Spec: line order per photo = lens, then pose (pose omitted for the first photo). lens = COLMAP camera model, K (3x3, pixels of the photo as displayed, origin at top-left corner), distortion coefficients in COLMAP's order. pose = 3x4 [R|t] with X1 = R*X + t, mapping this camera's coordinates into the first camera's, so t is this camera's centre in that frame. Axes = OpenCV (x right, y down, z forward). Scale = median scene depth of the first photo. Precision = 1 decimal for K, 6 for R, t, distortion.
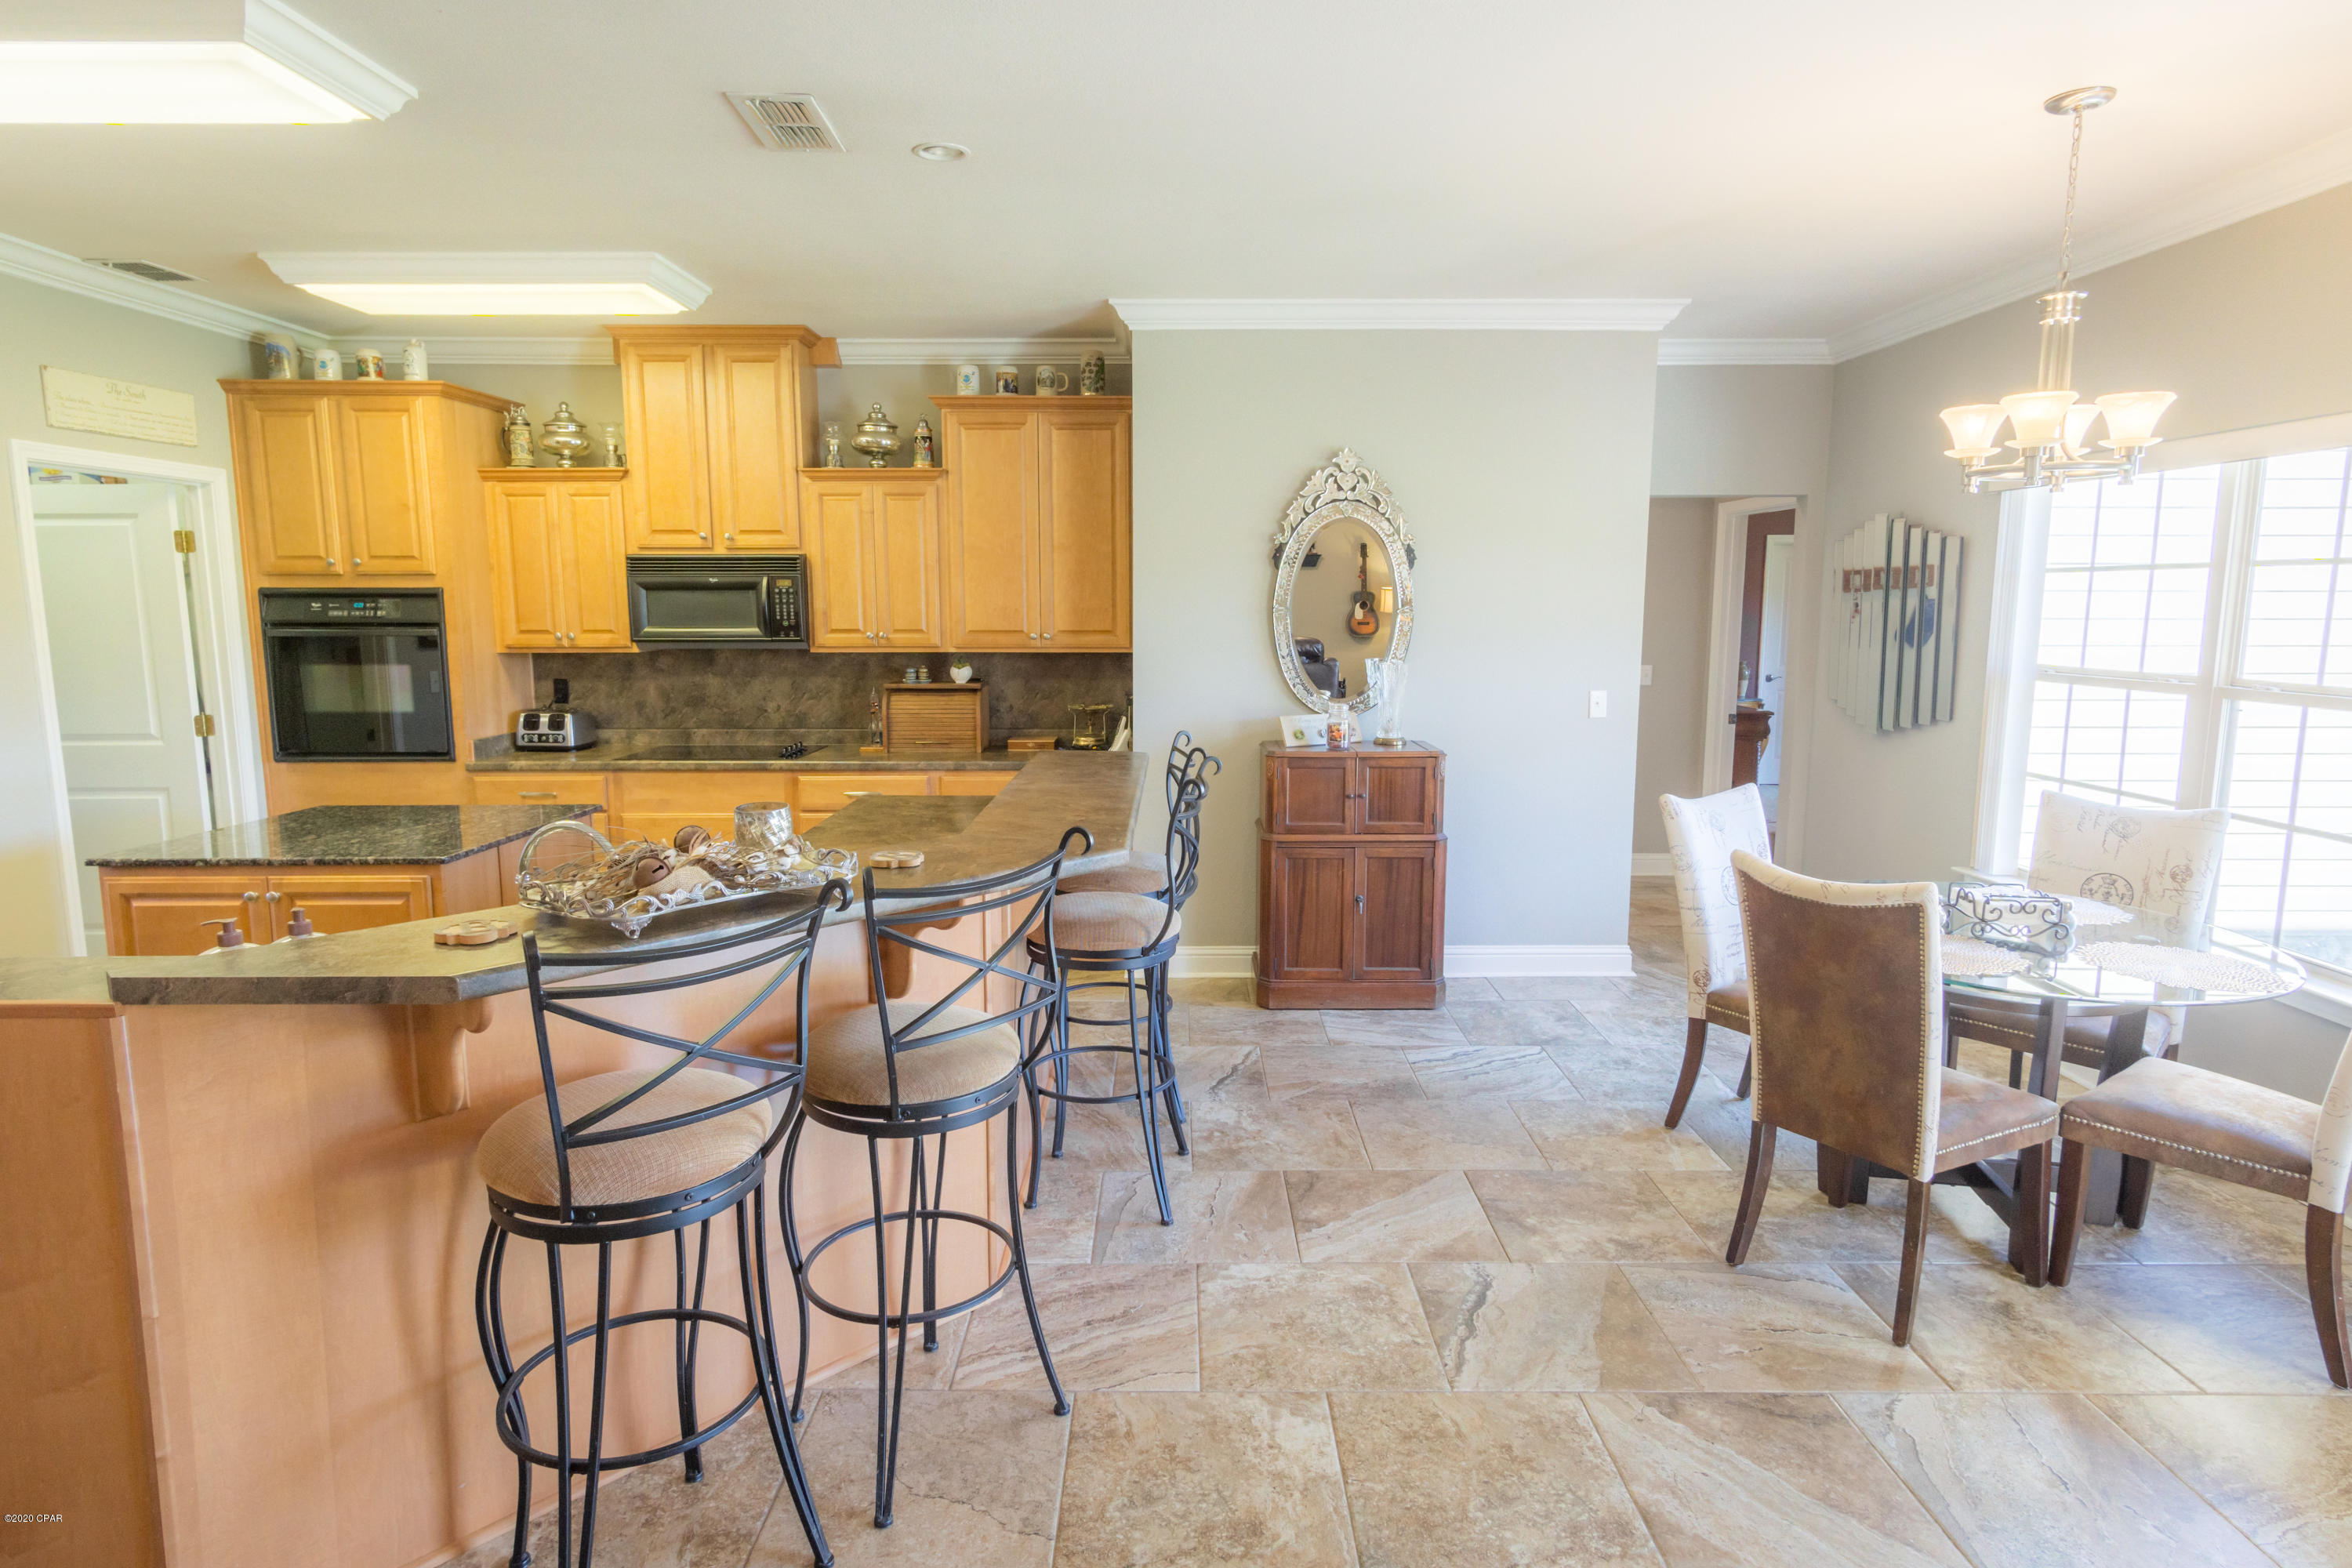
lens RADIAL K [[1275.8, 0, 1168.6], [0, 1275.8, 765.9], [0, 0, 1]] dist [0.002146, 0.000352]
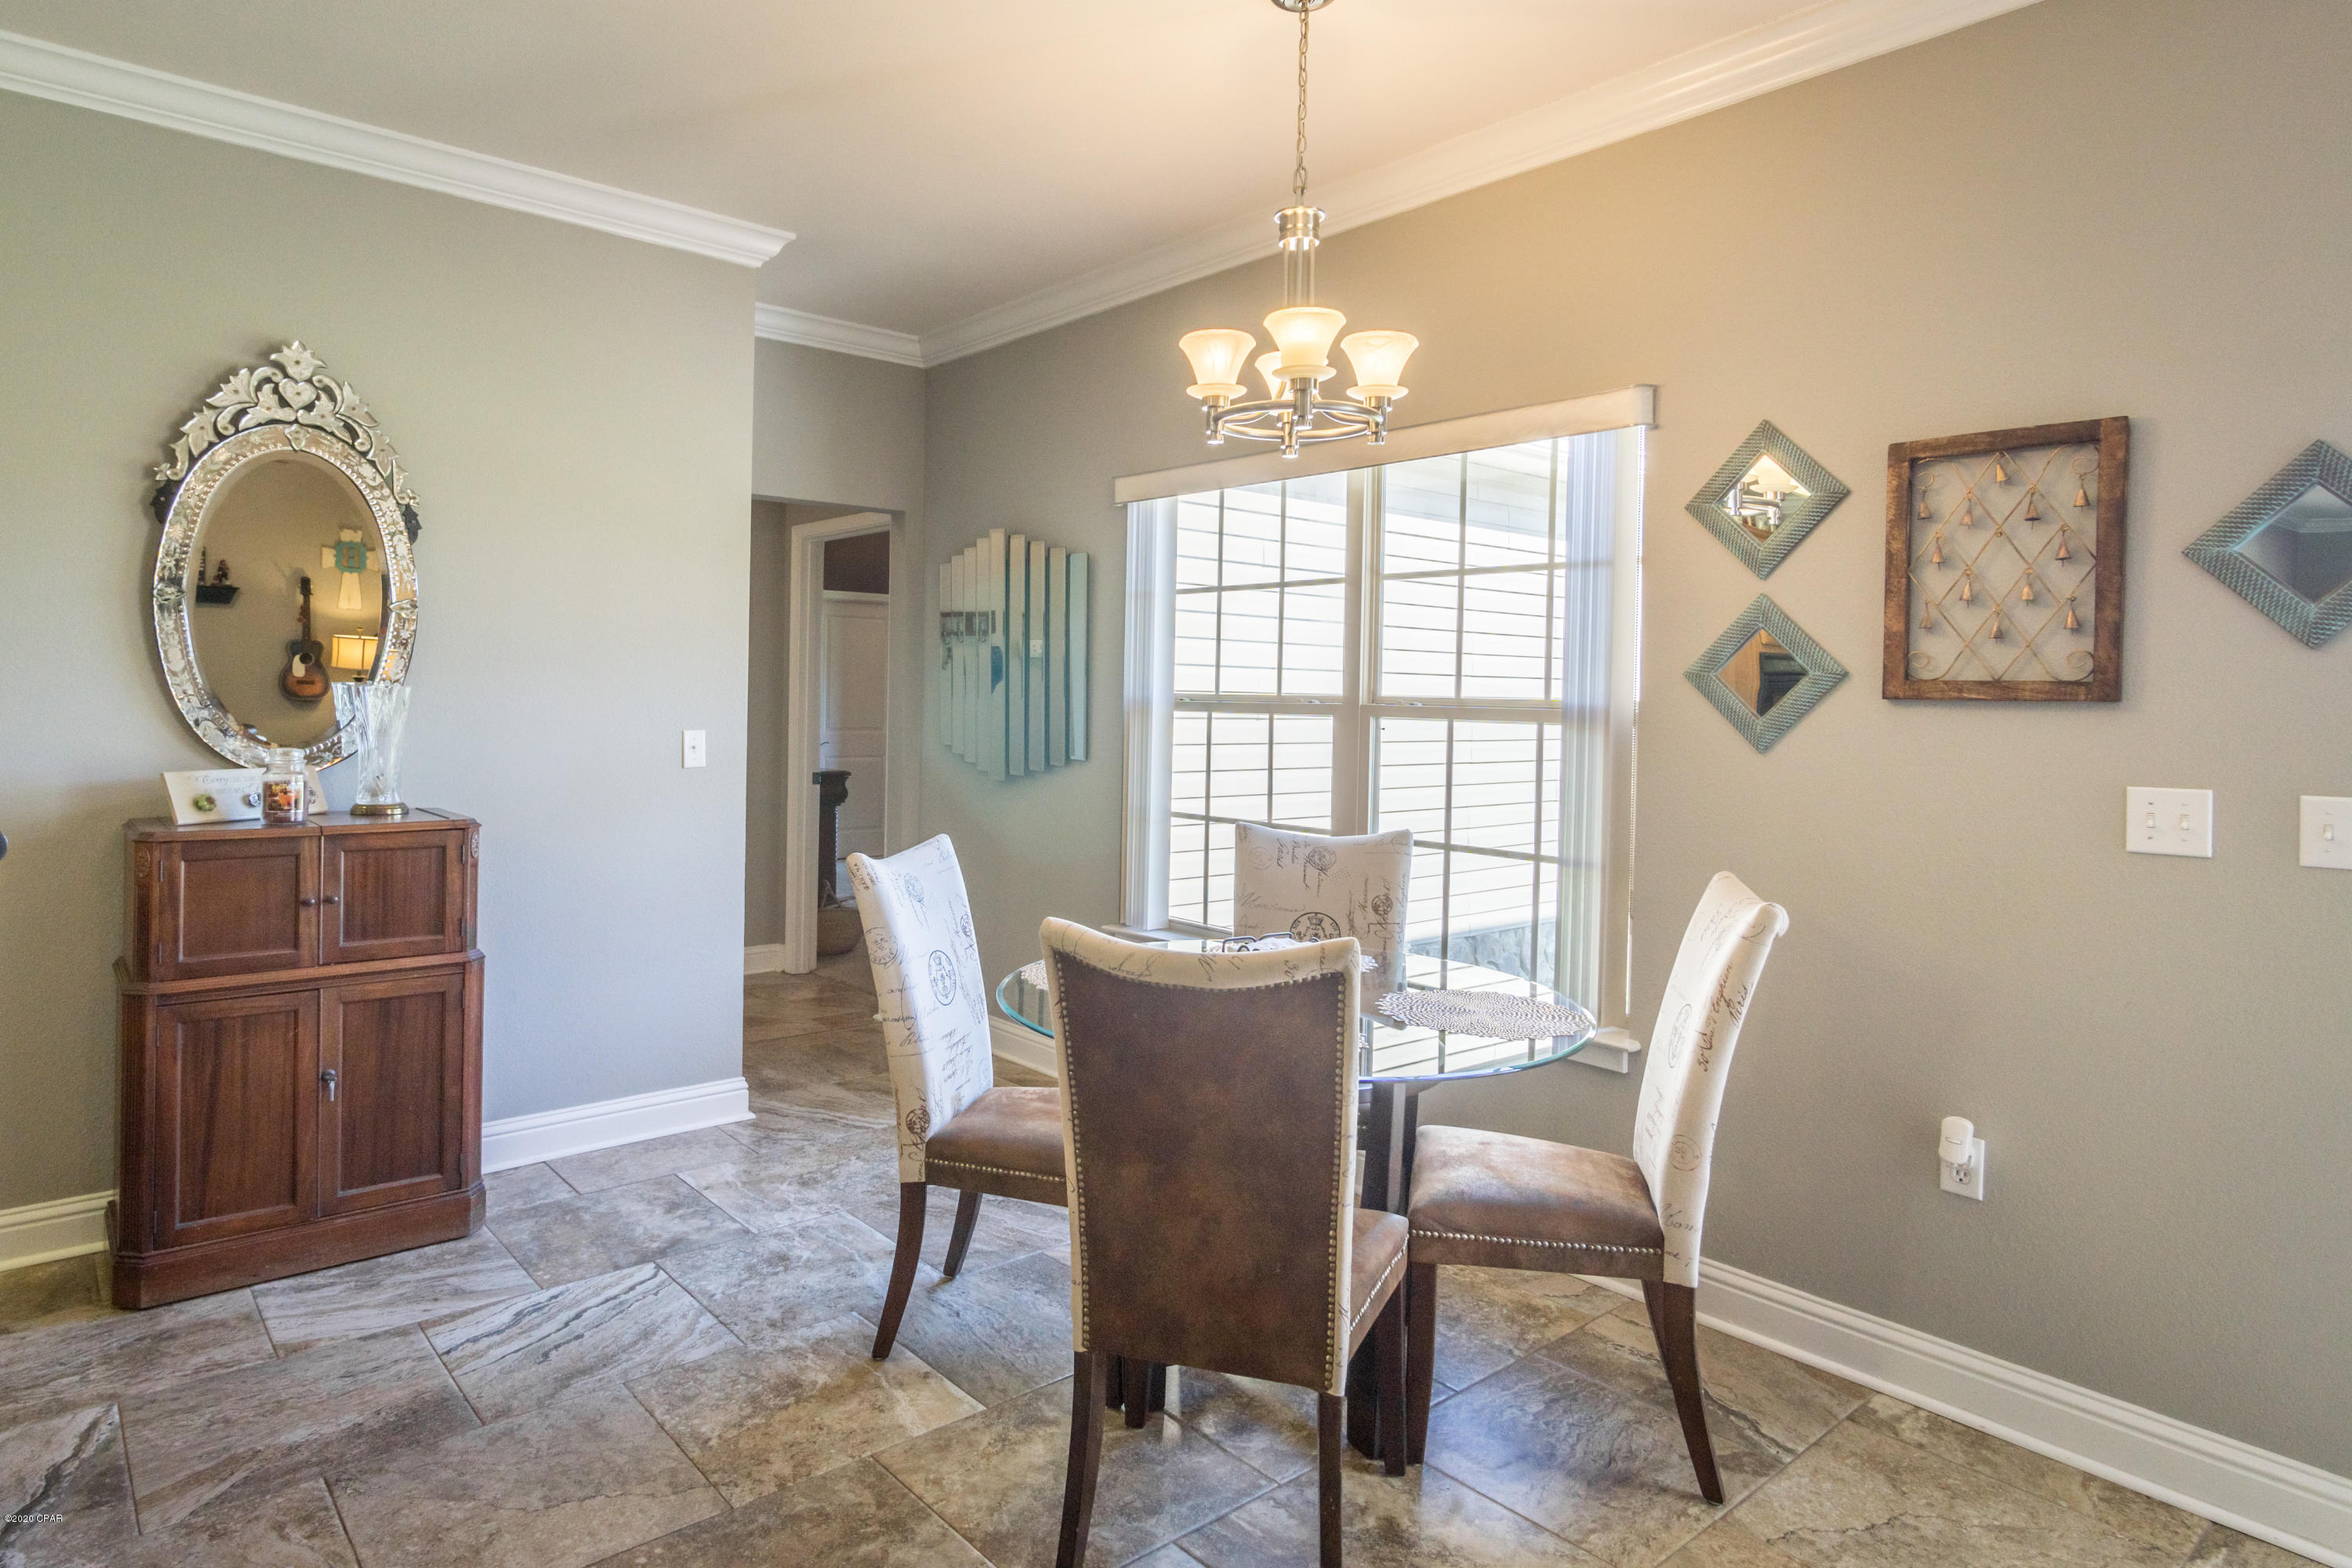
lens RADIAL K [[1355.1, 0, 1107.5], [0, 1355.1, 711.2], [0, 0, 1]] dist [-0.000877, 0.001609]
pose [[0.770934, 0.006601, 0.636881, 0.028431], [0.063975, 0.994087, -0.087745, 0.015856], [-0.633694, 0.108390, 0.765953, 0.293787]]
